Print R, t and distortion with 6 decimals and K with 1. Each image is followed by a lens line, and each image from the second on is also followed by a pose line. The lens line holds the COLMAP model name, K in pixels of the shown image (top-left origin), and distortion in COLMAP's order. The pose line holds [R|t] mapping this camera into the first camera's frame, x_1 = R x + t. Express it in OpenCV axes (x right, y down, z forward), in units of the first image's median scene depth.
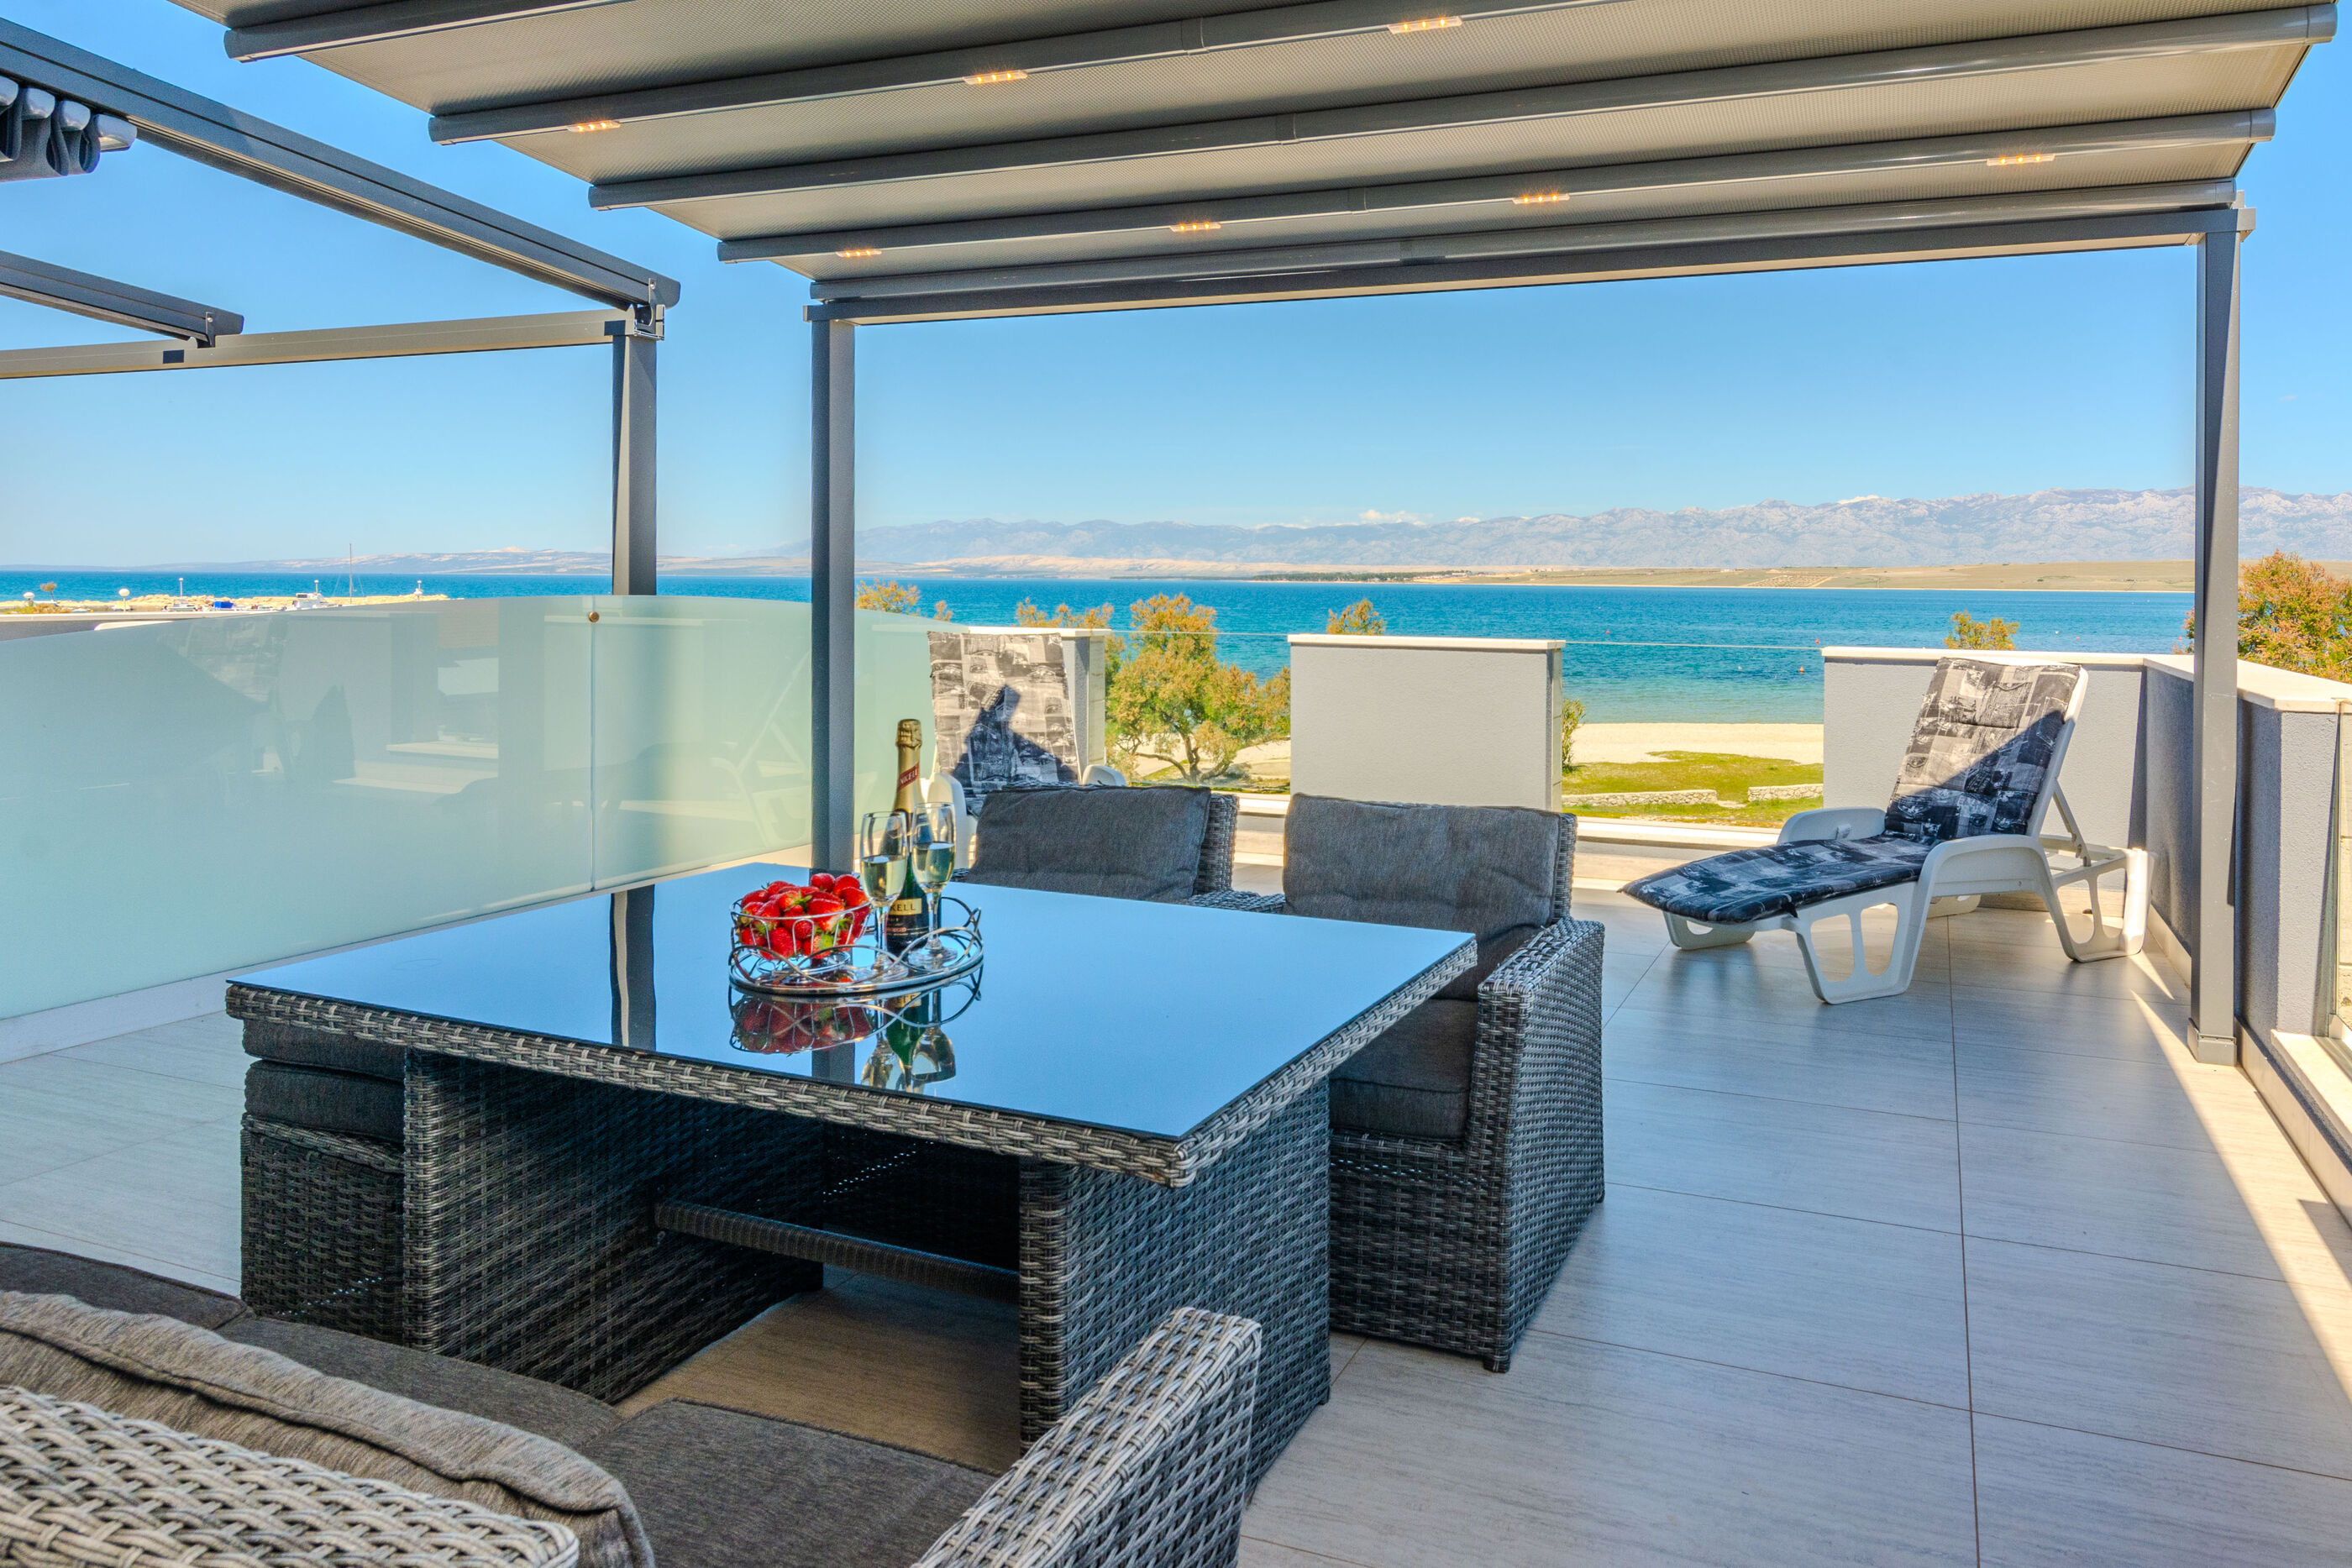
lens RADIAL K [[1218.0, 0, 1177.5], [0, 1218.0, 763.8], [0, 0, 1]] dist [-0.004128, 0.000082]
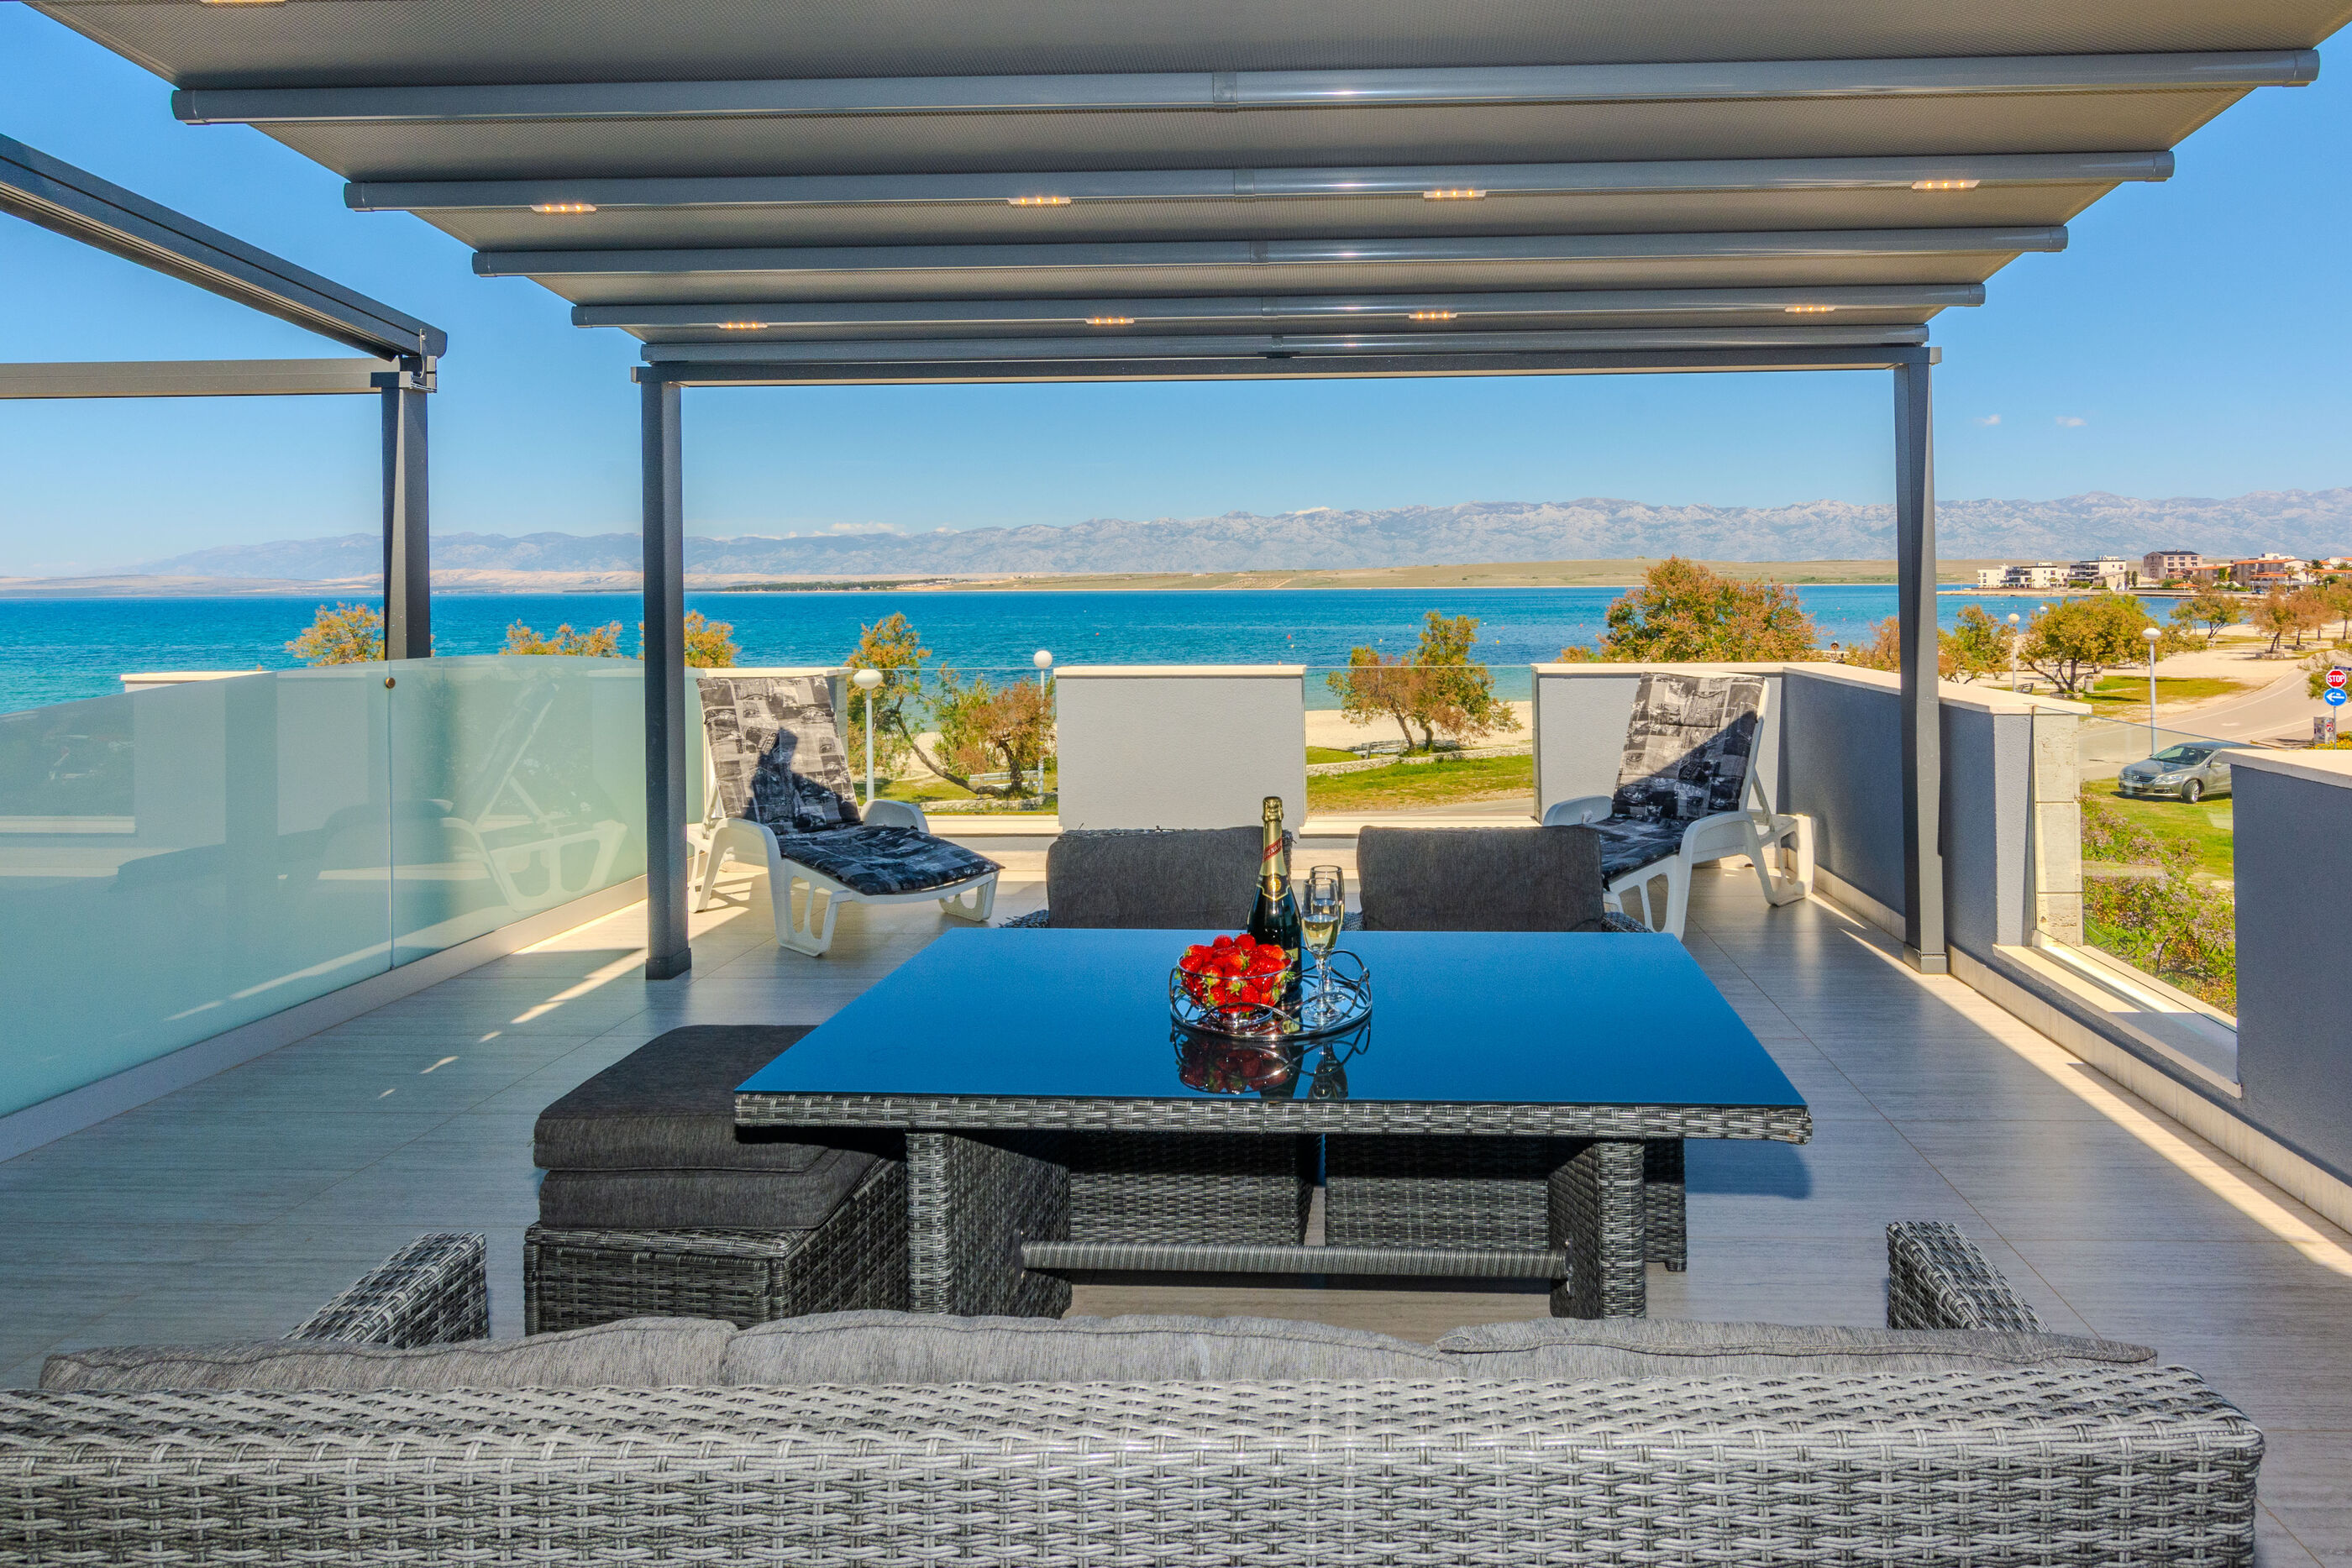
lens RADIAL K [[1137.0, 0, 1163.7], [0, 1137.0, 768.4], [0, 0, 1]] dist [-0.001327, 0.000384]
pose [[0.968080, -0.060316, 0.243277, -0.106795], [0.062939, 0.998013, -0.003015, -0.012416], [-0.242612, 0.018230, 0.969952, -0.008988]]
